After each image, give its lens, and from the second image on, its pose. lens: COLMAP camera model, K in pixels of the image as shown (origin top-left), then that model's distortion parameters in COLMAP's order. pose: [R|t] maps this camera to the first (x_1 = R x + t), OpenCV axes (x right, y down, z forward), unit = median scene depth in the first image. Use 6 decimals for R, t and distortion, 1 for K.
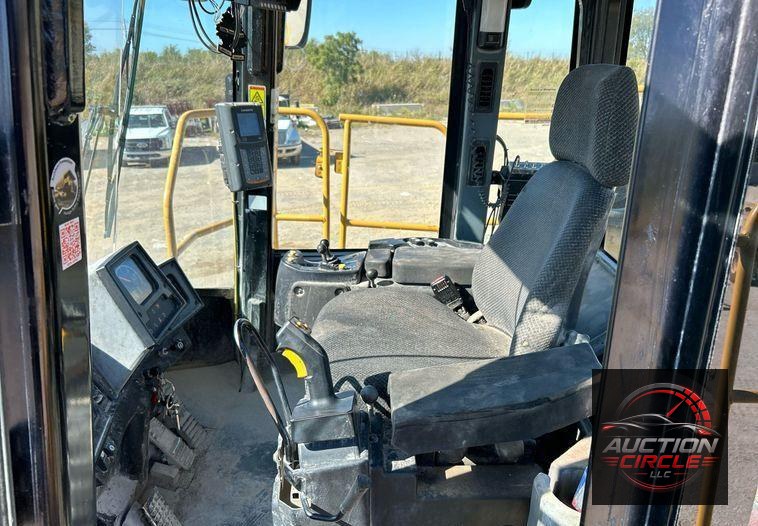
lens RADIAL K [[571.2, 0, 381.5], [0, 571.2, 285.5], [0, 0, 1]] dist [0.031533, -0.048200]
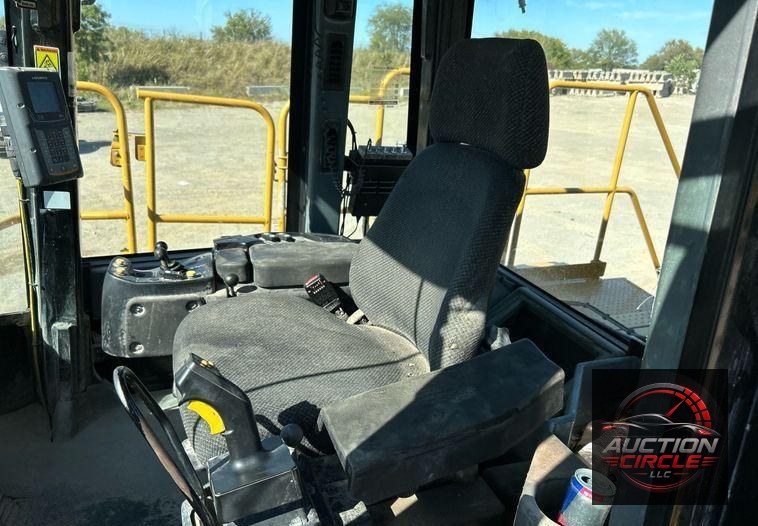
lens RADIAL K [[571.2, 0, 379.7], [0, 571.2, 289.3], [0, 0, 1]] dist [0.031533, -0.048200]
pose [[0.930161, -0.095033, 0.354640, -0.110073], [0.084895, 0.995415, 0.044077, -0.024265], [-0.357203, -0.010891, 0.933963, 0.131690]]
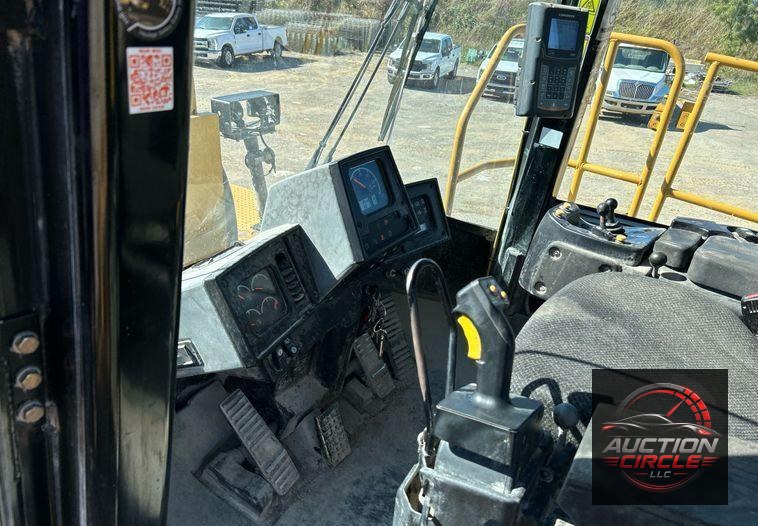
lens RADIAL K [[571.2, 0, 379.0], [0, 571.2, 291.5], [0, 0, 1]] dist [0.031533, -0.048200]
pose [[0.822561, 0.321310, -0.469205, 0.046118], [-0.273077, 0.946905, 0.169707, -0.007757], [0.498821, -0.011466, 0.866629, 0.173502]]
